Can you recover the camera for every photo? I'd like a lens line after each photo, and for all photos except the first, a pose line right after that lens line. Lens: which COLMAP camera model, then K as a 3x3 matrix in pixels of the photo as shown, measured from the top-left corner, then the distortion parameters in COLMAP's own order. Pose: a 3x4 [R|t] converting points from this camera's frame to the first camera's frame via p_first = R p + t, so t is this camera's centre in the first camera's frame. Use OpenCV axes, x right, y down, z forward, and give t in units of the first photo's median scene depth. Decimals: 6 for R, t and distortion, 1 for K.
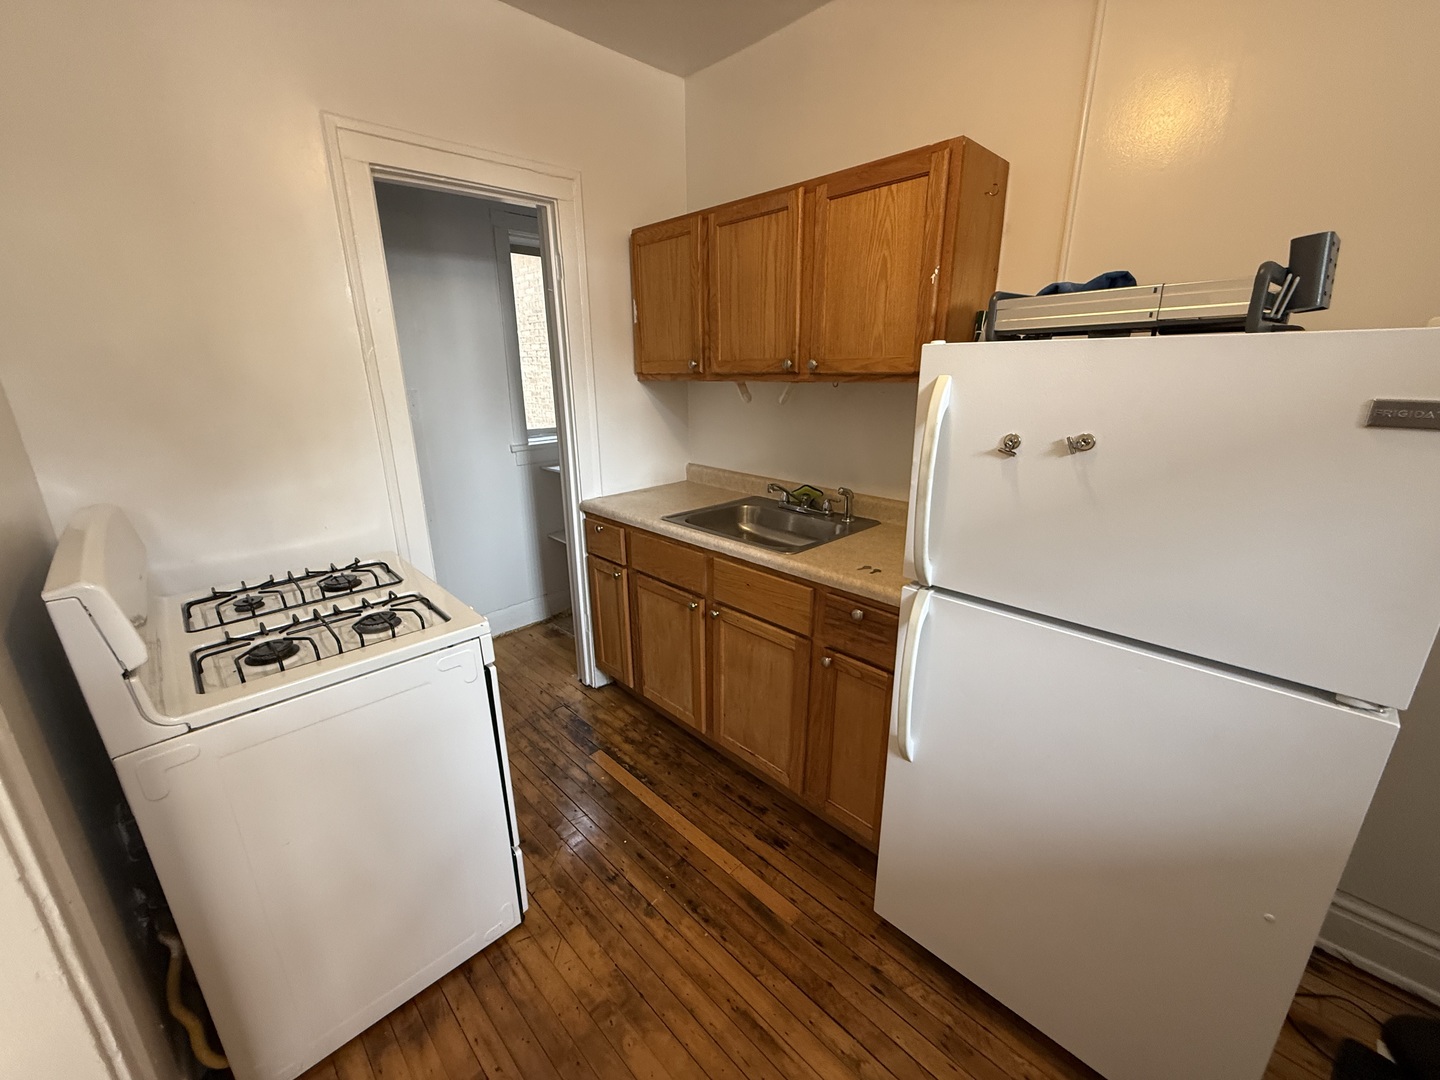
lens RADIAL K [[573.5, 0, 722.9], [0, 573.5, 540.0], [0, 0, 1]] dist [0.002445, -0.000736]
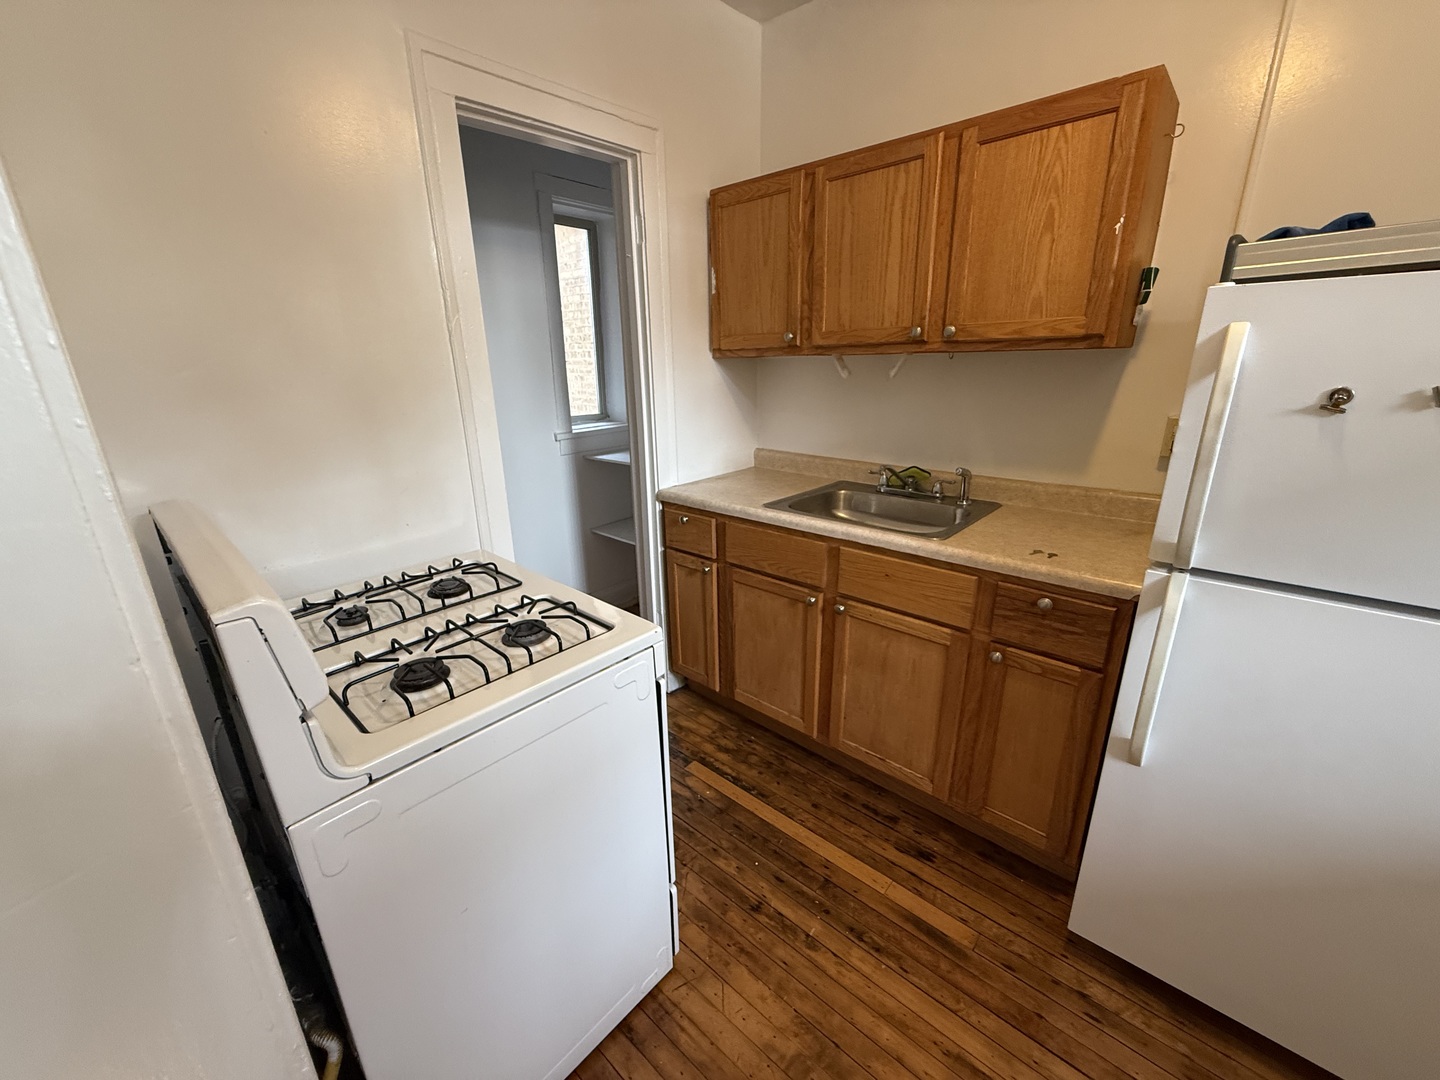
lens RADIAL K [[573.5, 0, 722.5], [0, 573.5, 540.2], [0, 0, 1]] dist [0.002445, -0.000736]
pose [[0.998010, -0.028680, 0.056163, -0.290044], [0.028034, 0.999532, 0.012252, 0.004524], [-0.056488, -0.010653, 0.998346, 0.119025]]
